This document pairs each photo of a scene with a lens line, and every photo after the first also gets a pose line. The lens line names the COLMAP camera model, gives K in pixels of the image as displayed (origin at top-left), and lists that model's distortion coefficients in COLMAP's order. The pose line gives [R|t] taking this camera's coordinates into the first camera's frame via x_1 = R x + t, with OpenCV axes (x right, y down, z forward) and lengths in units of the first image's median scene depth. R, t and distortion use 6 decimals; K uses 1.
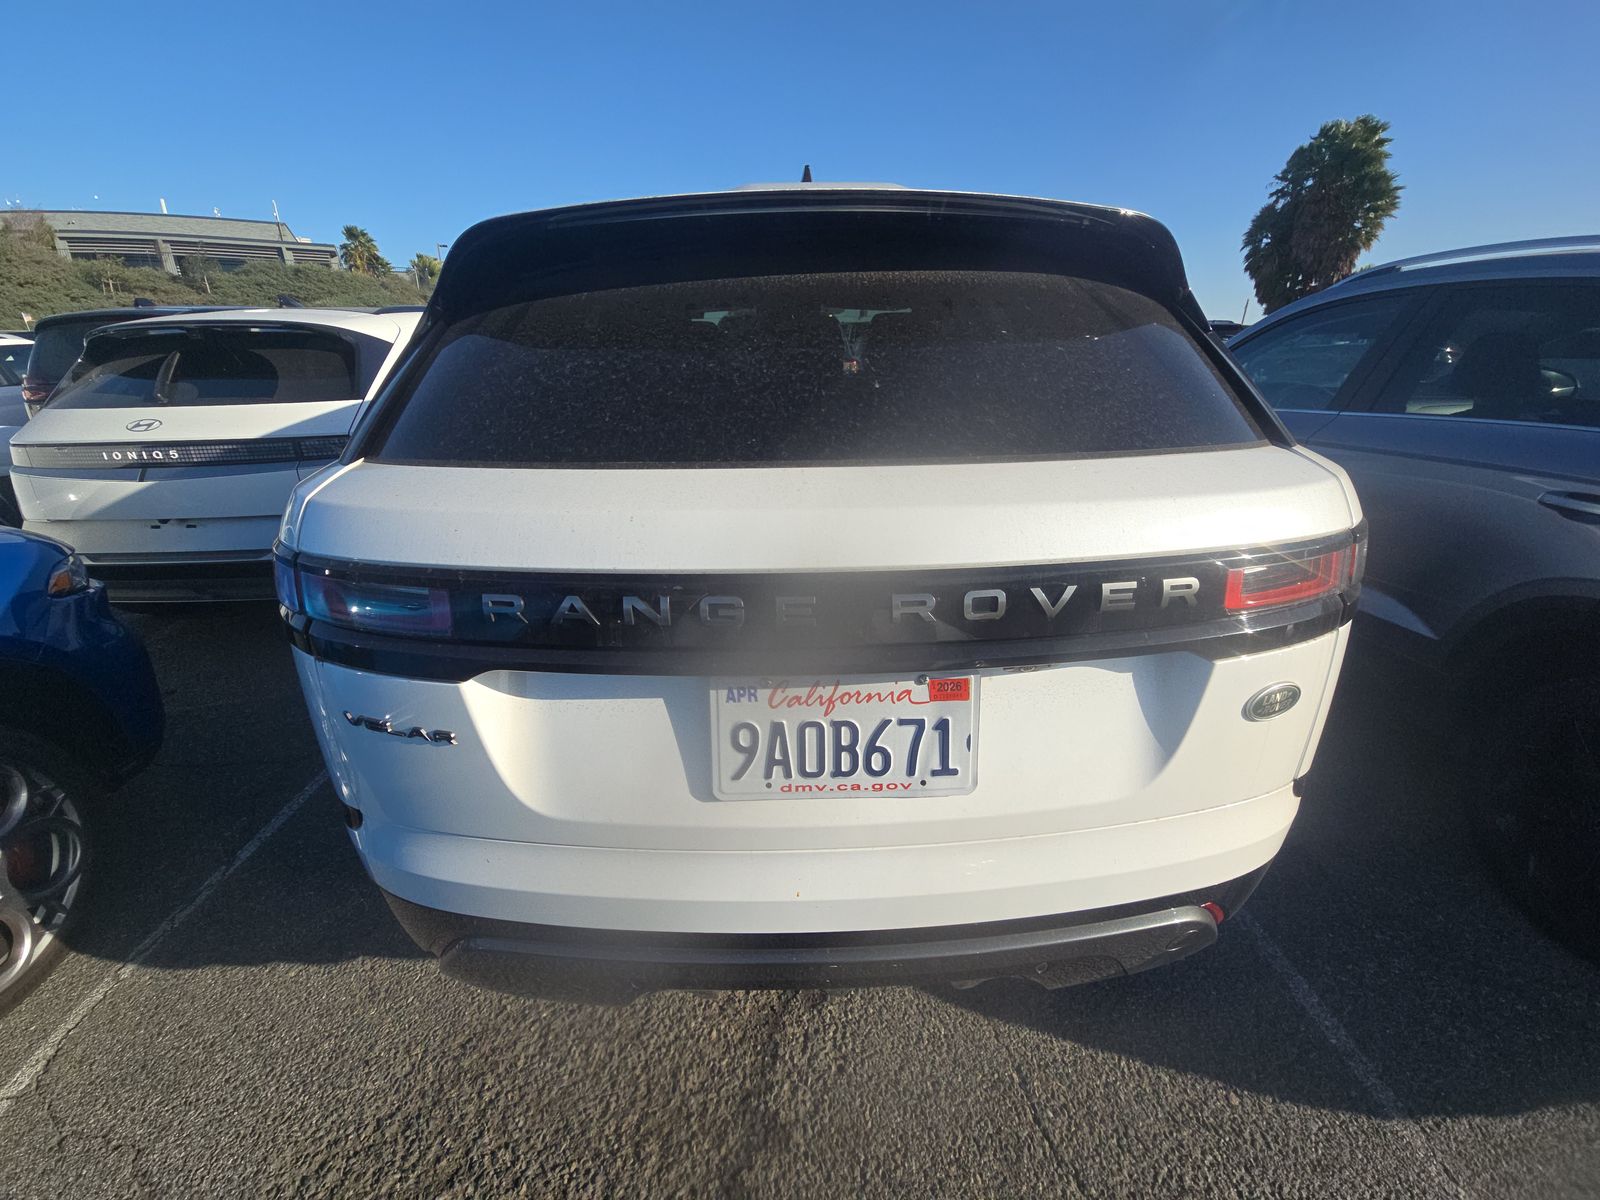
lens RADIAL K [[643.1, 0, 791.8], [0, 643.1, 601.4], [0, 0, 1]] dist [-0.000174, -0.000277]
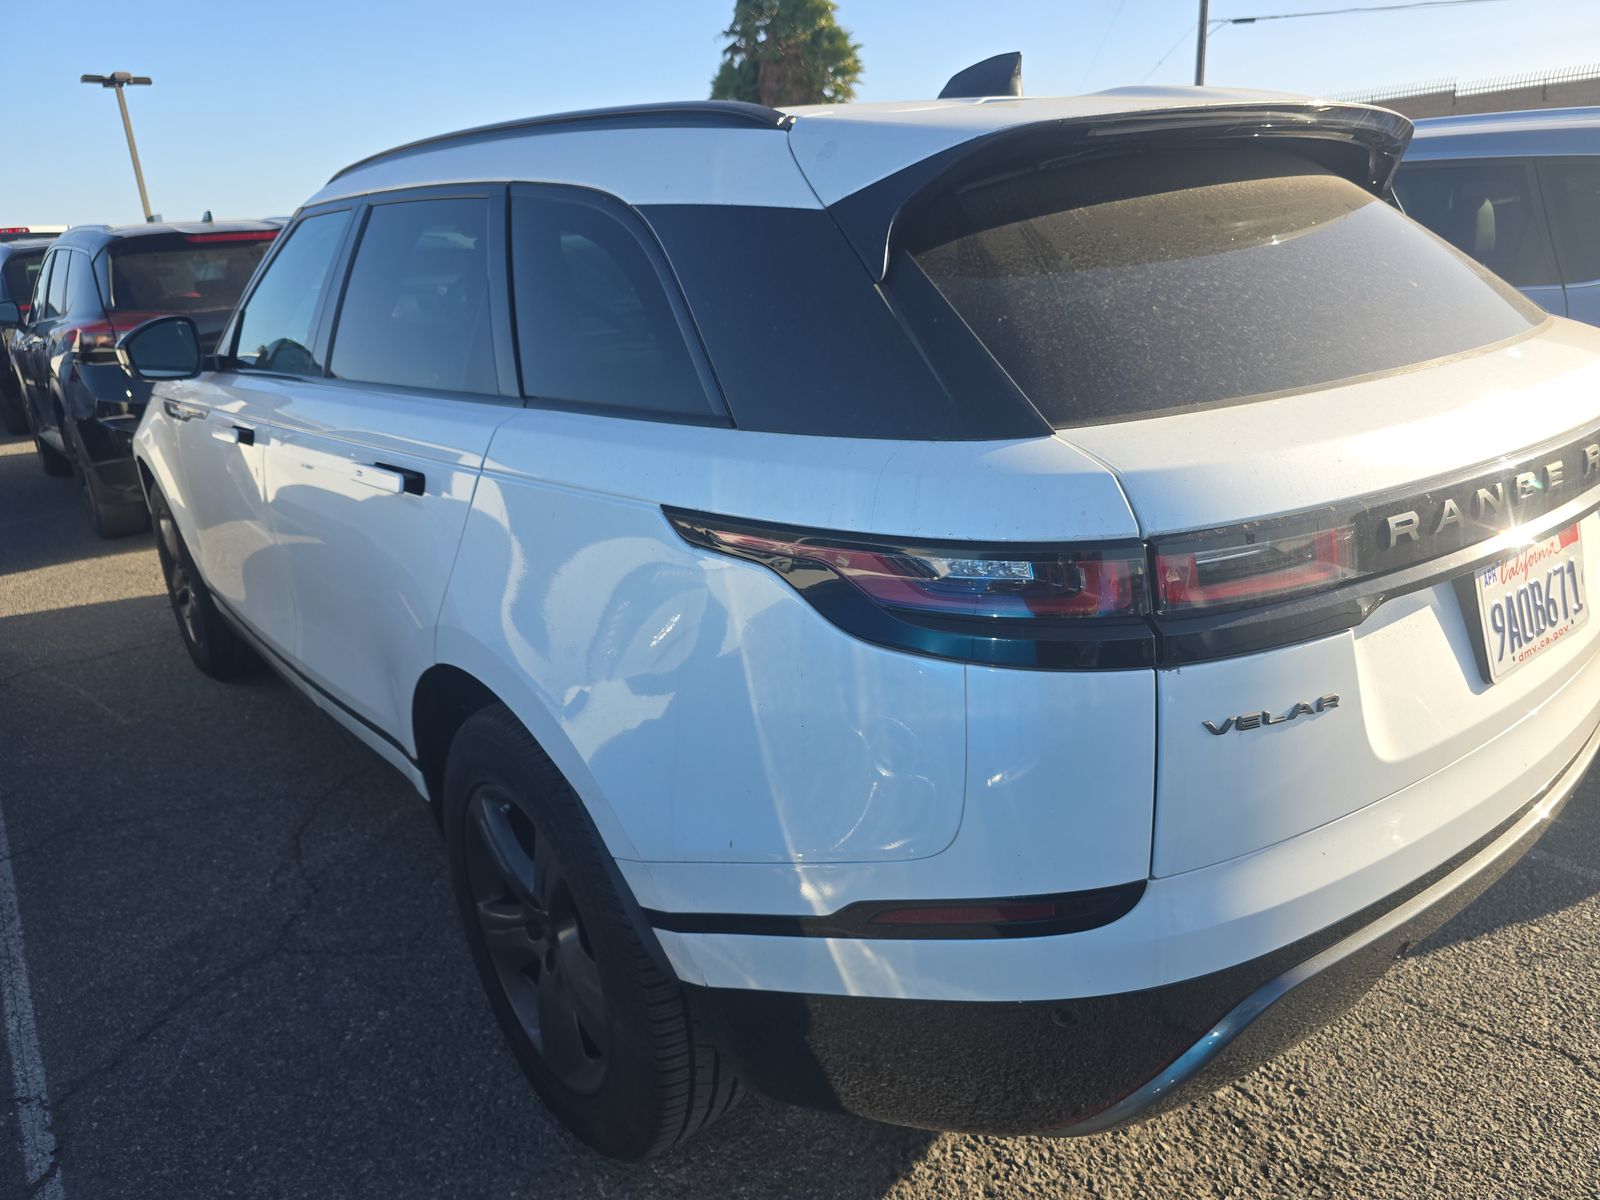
lens RADIAL K [[1071.4, 0, 799.2], [0, 1071.4, 599.9], [0, 0, 1]] dist [0.003138, -0.003570]
pose [[0.810086, -0.233619, 0.537757, -1.113367], [0.275027, 0.961431, 0.003372, -0.077415], [-0.517804, 0.145166, 0.843093, 0.071688]]
